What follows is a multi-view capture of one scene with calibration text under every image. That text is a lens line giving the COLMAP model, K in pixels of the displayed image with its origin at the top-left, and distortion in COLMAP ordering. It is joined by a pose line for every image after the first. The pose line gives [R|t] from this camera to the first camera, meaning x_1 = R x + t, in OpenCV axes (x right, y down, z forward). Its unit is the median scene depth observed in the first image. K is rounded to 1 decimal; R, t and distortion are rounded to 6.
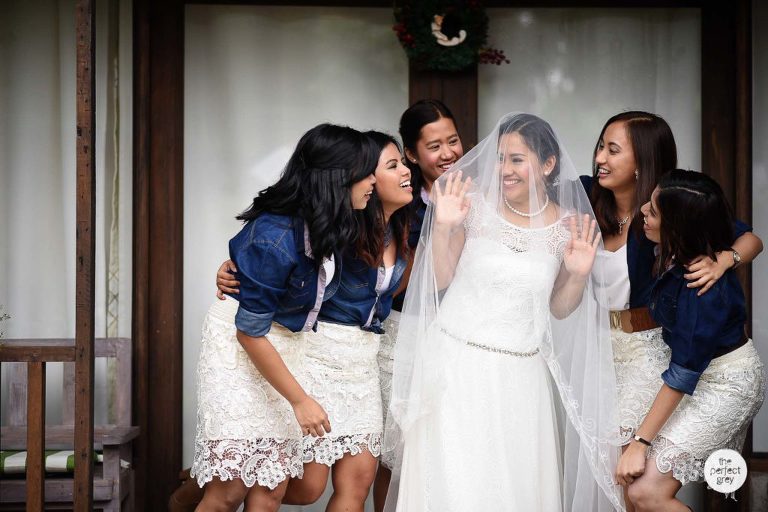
lens RADIAL K [[1861.7, 0, 383.9], [0, 1861.7, 255.7], [0, 0, 1]] dist [0.203893, 0.000000]
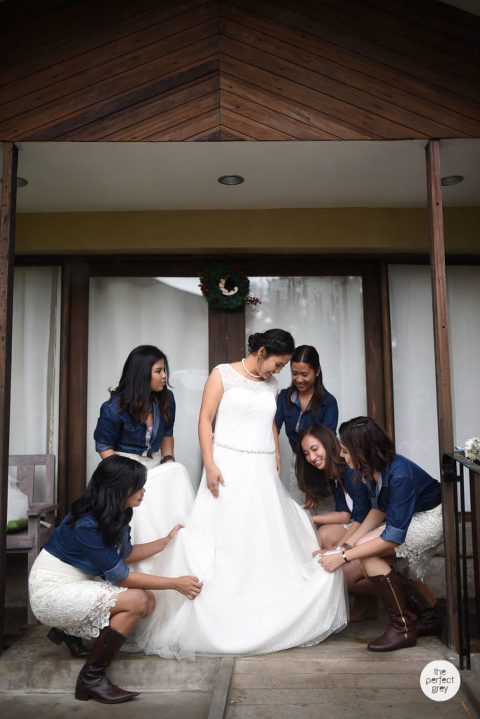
lens RADIAL K [[717.7, 0, 240.3], [0, 717.7, 357.8], [0, 0, 1]] dist [0.010186, 0.000000]
pose [[0.999879, -0.012572, -0.009199, 0.052252], [0.011730, 0.996187, -0.086455, 0.012522], [0.010251, 0.086337, 0.996213, 0.288515]]
